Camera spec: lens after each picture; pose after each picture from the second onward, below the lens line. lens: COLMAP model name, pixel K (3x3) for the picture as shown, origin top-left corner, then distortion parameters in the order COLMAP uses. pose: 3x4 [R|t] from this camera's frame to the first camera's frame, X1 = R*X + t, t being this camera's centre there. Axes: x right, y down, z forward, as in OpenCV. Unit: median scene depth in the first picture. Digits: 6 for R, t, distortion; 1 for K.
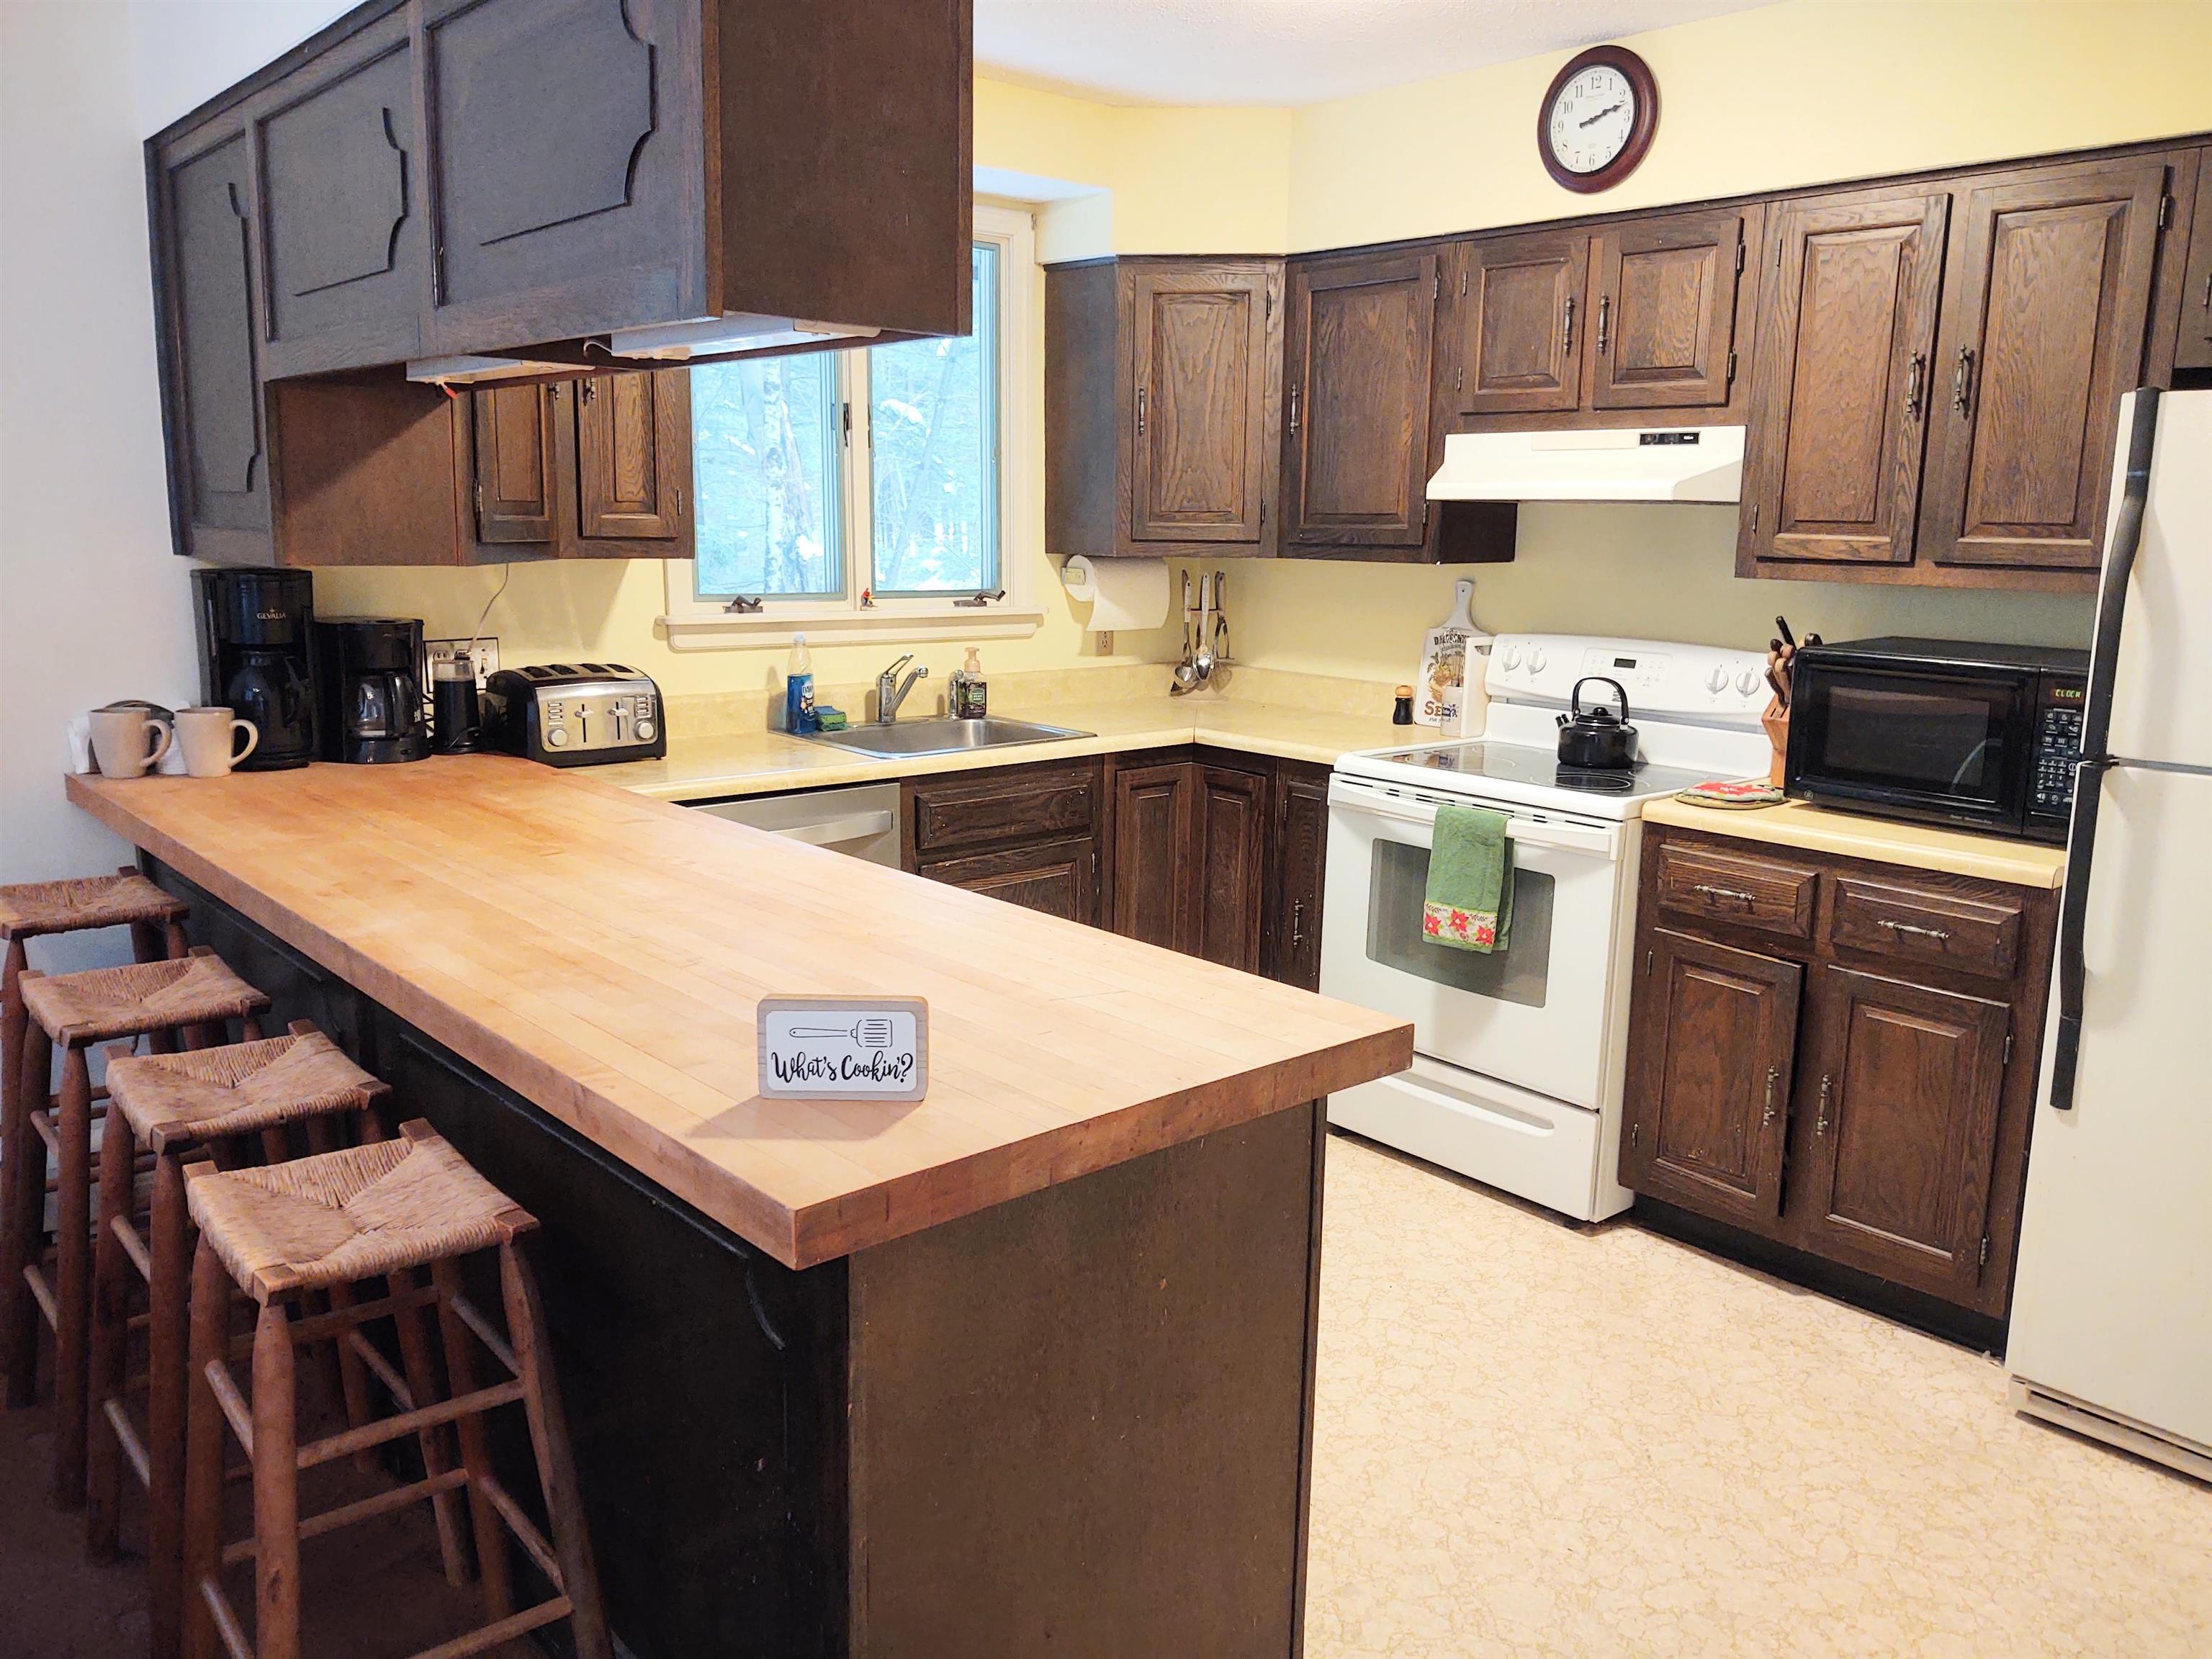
lens RADIAL K [[1614.4, 0, 1110.4], [0, 1614.4, 816.6], [0, 0, 1]] dist [0.067464, -0.159973]
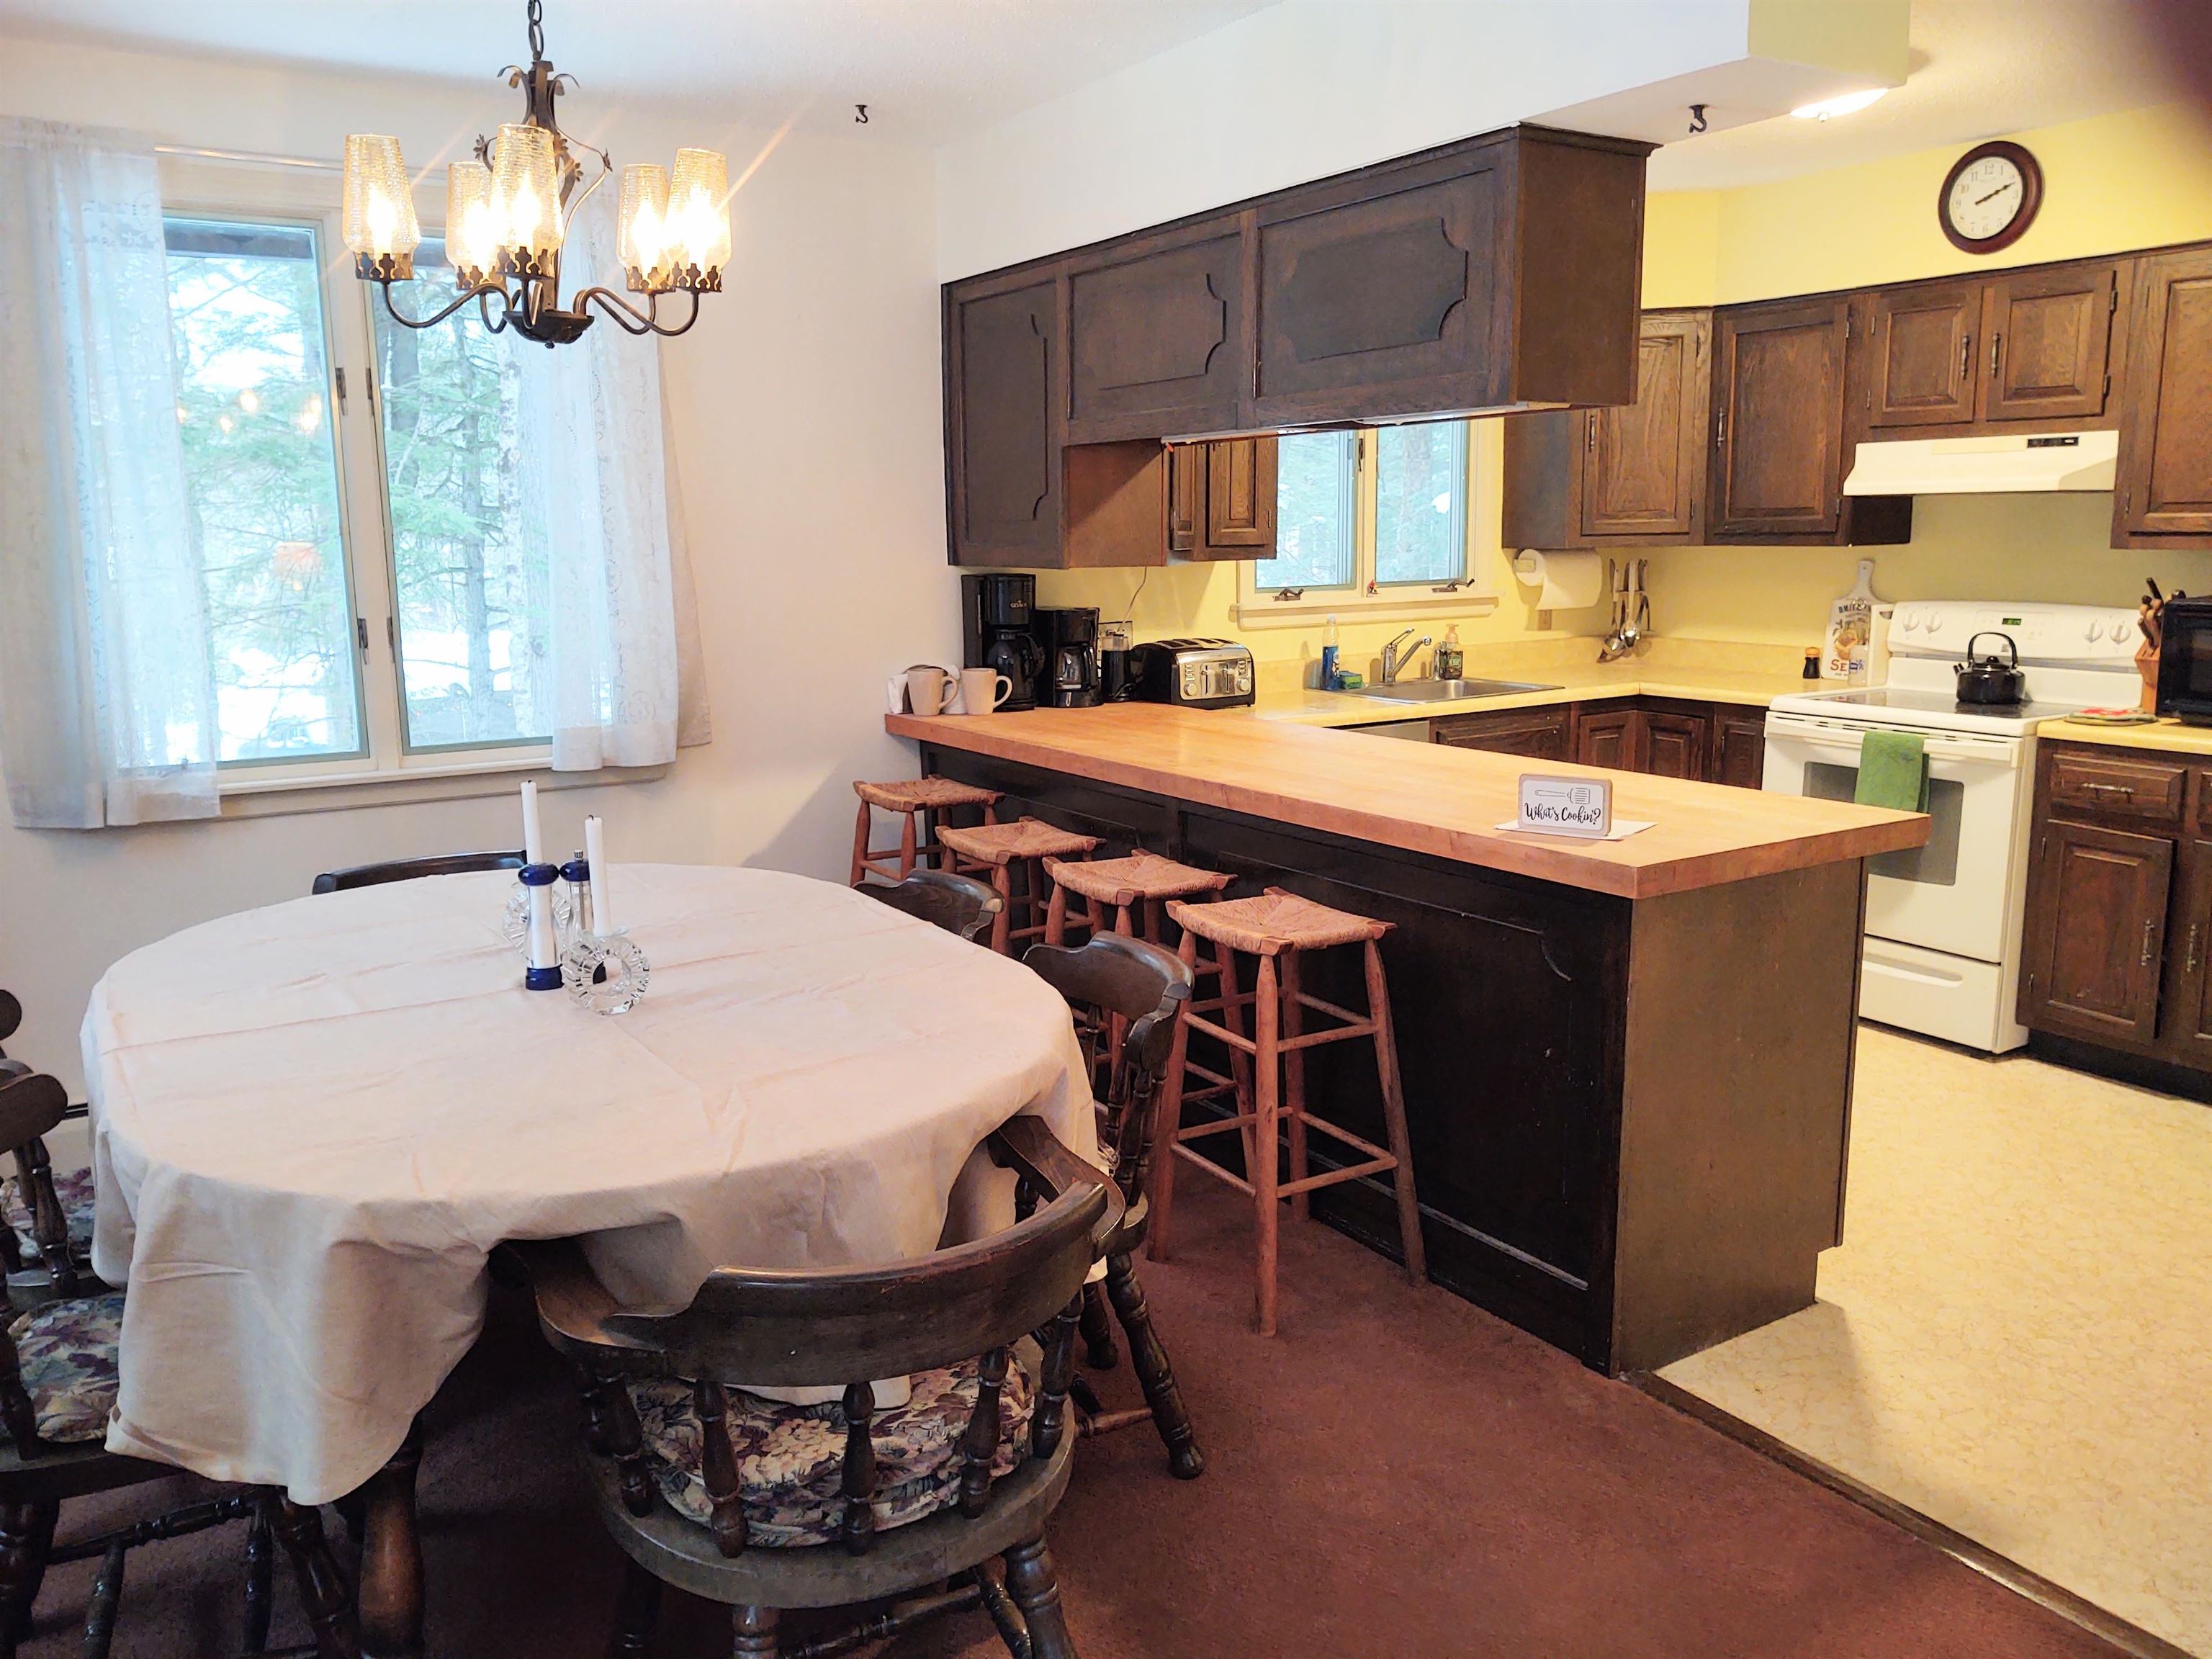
lens RADIAL K [[1613.1, 0, 1100.0], [0, 1613.1, 808.3], [0, 0, 1]] dist [-0.003124, -0.008313]
pose [[0.985216, -0.003915, -0.171274, -0.176879], [0.002189, 0.999945, -0.010262, 0.065950], [0.171305, 0.009735, 0.985170, -0.367815]]
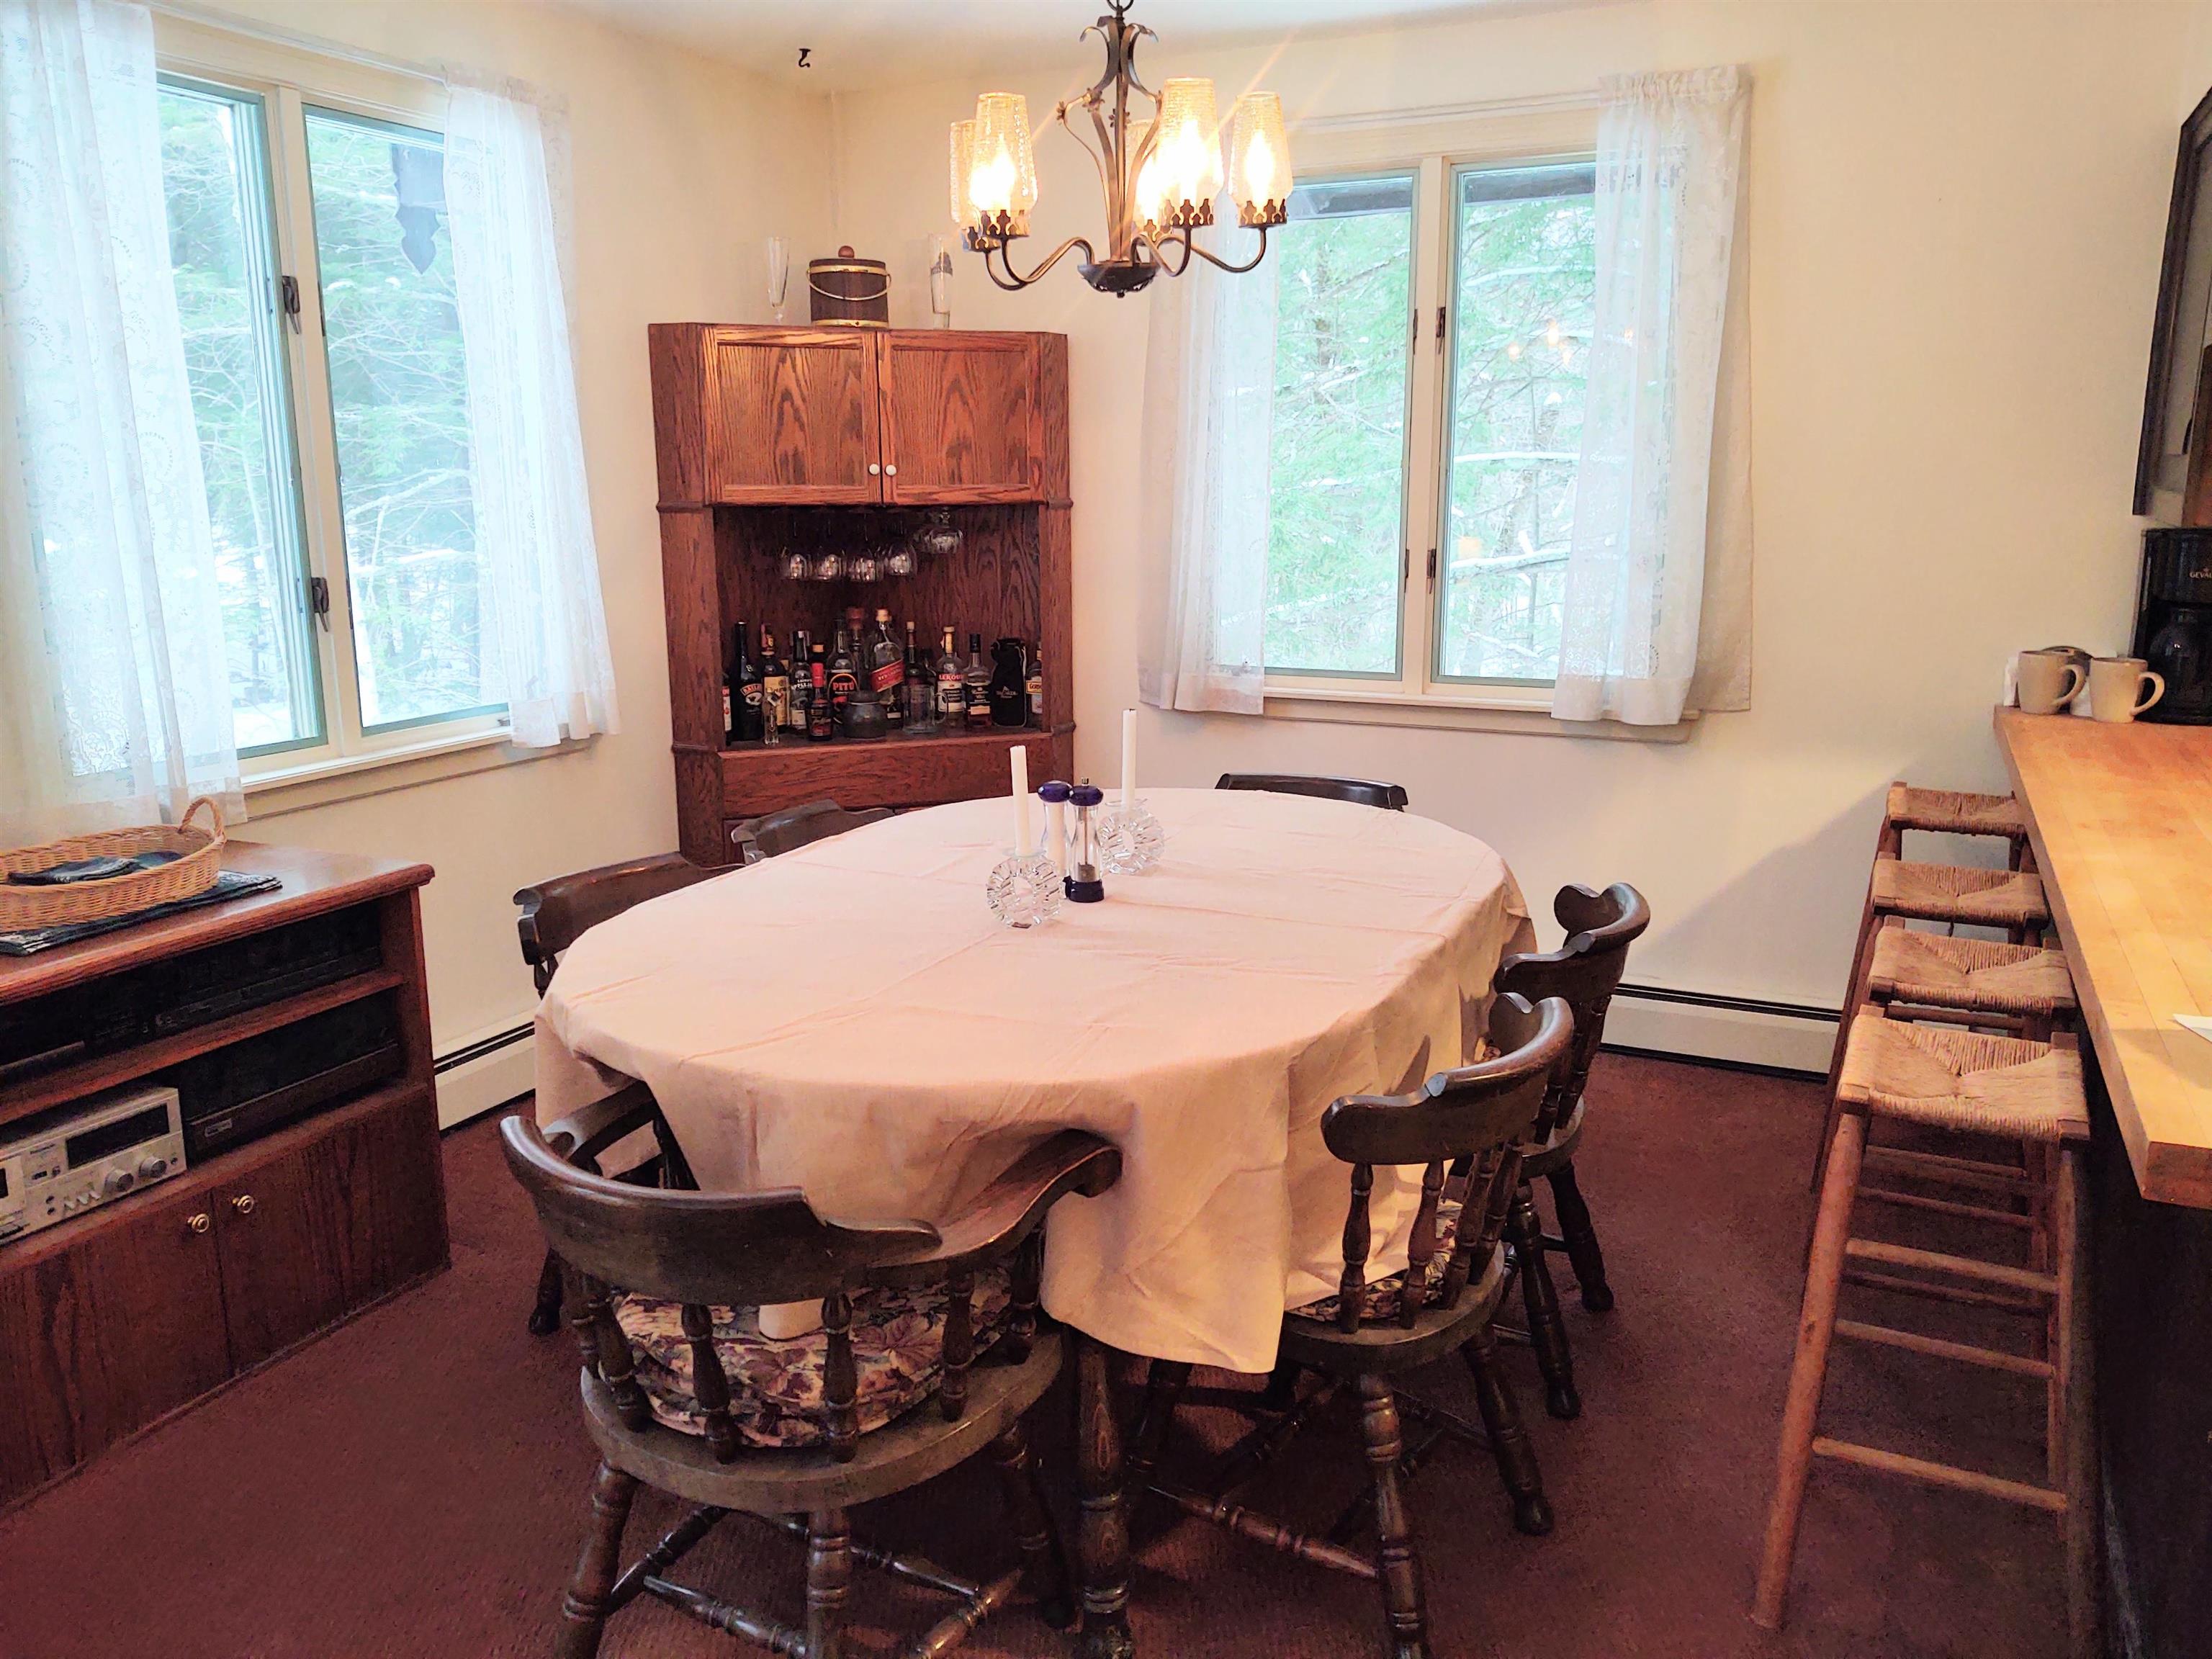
lens RADIAL K [[1614.4, 0, 1110.4], [0, 1614.4, 816.6], [0, 0, 1]] dist [0.067464, -0.159973]
pose [[0.373163, 0.169284, -0.912191, 0.160031], [-0.147270, 0.981555, 0.121911, 0.003328], [0.916003, 0.088845, 0.391211, -0.013226]]
